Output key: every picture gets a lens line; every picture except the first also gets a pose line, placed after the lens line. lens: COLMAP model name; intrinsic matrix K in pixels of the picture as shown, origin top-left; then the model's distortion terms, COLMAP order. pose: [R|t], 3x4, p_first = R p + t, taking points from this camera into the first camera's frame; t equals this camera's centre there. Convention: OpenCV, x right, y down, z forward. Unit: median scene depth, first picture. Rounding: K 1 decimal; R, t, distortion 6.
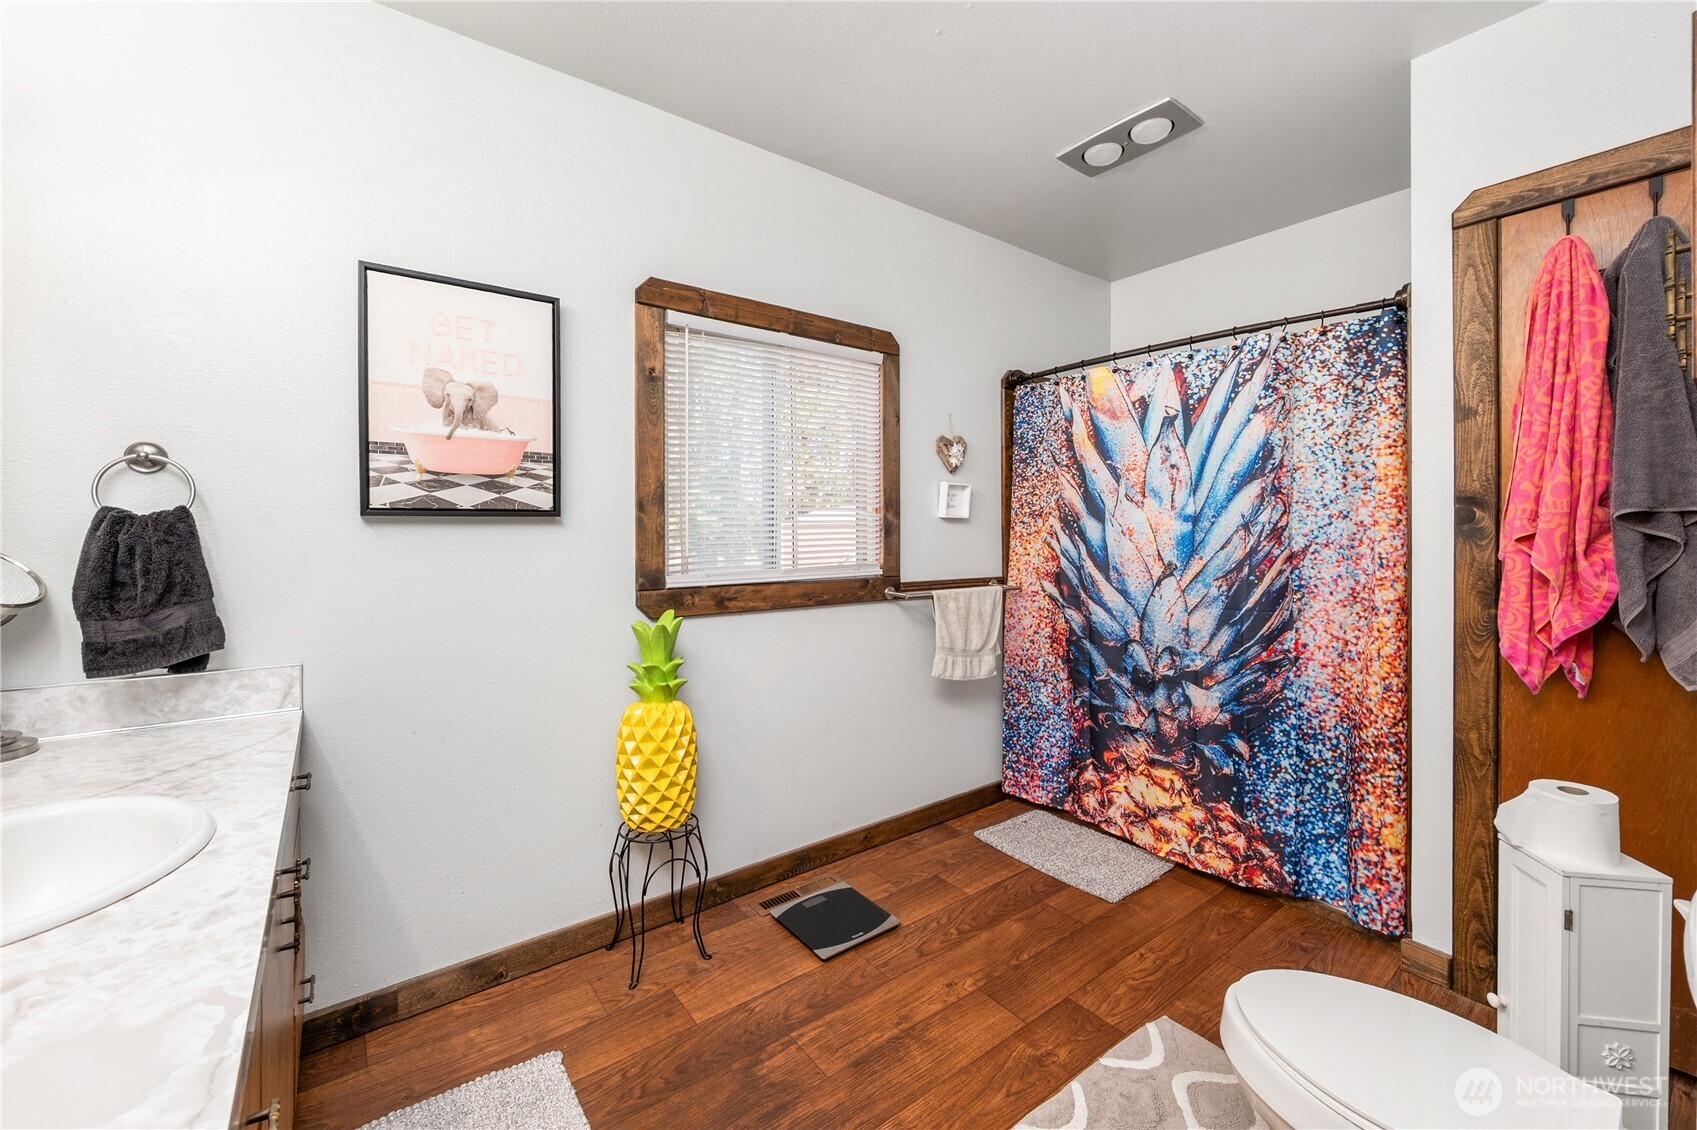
lens RADIAL K [[680.1, 0, 842.1], [0, 680.1, 539.7], [0, 0, 1]] dist [-0.002090, -0.000140]
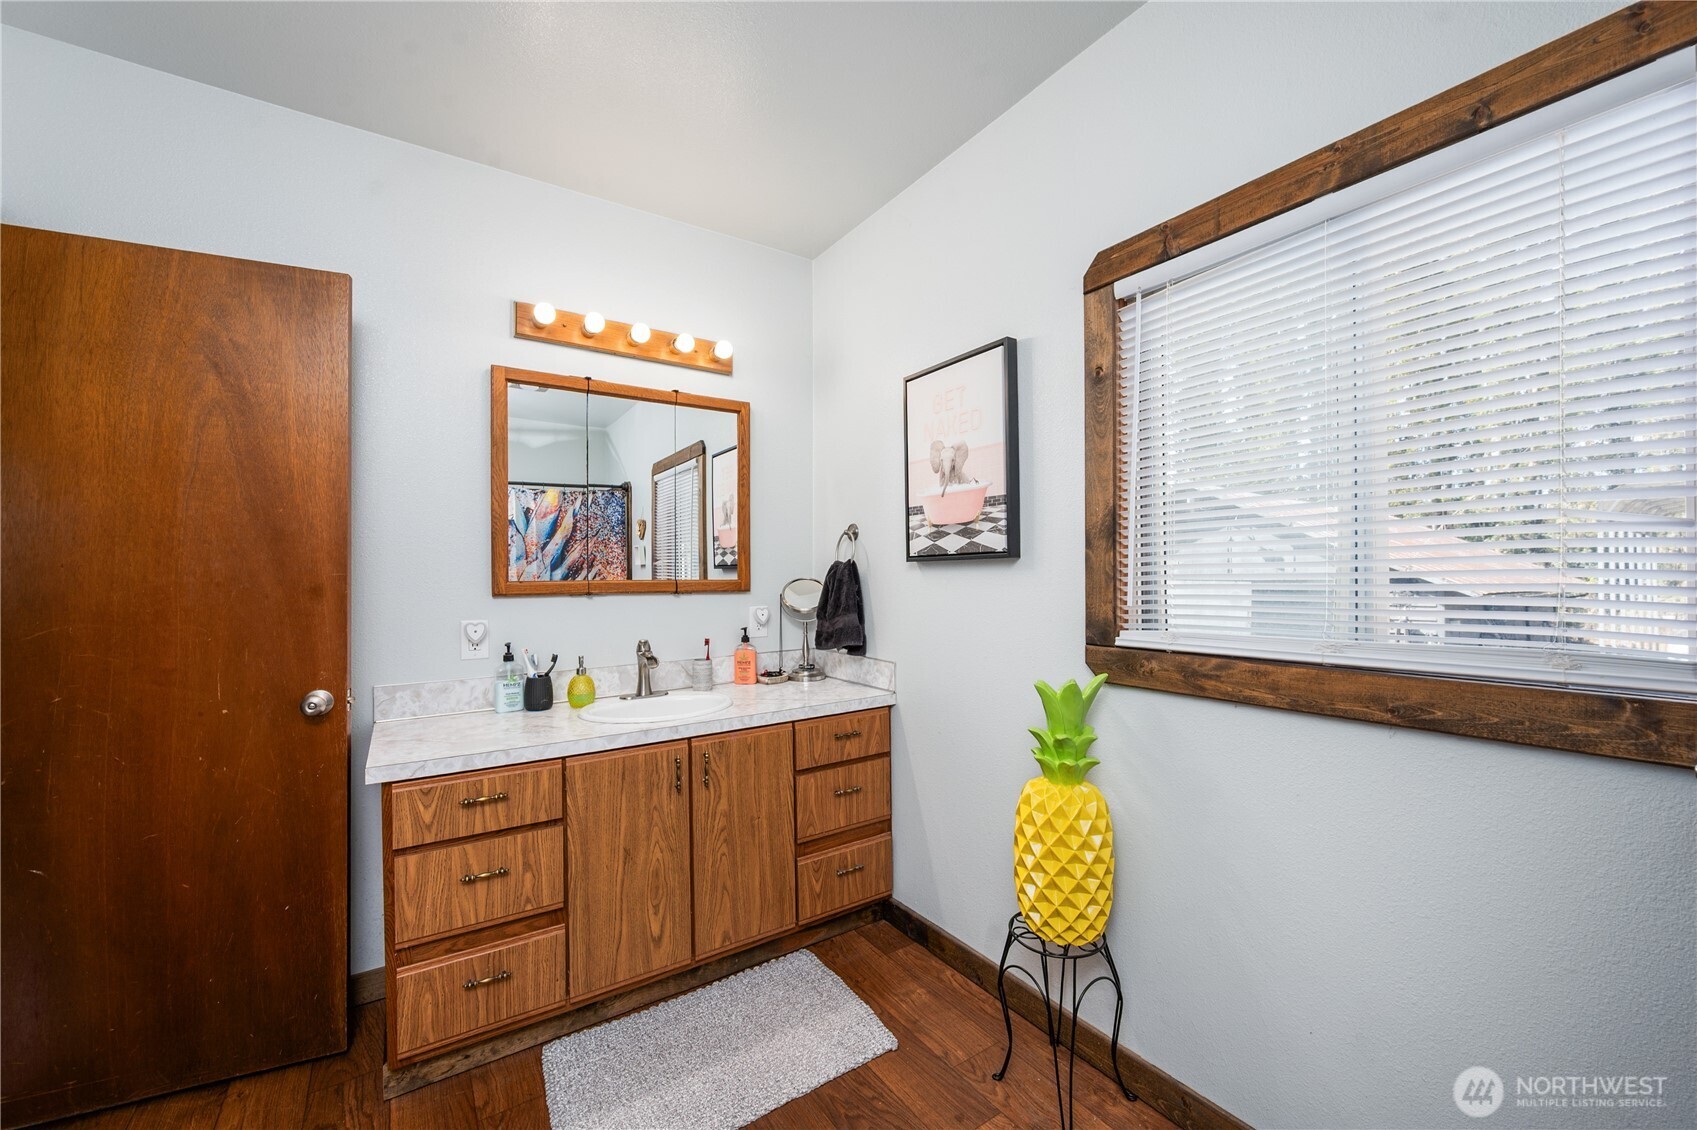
lens RADIAL K [[667.0, 0, 848.5], [0, 667.0, 565.0], [0, 0, 1]] dist [-0.000663, -0.000021]
pose [[-0.045285, -0.001106, -0.998973, 0.577156], [0.010566, 0.999943, -0.001586, -0.024626], [0.998918, -0.010627, -0.045271, 0.830430]]
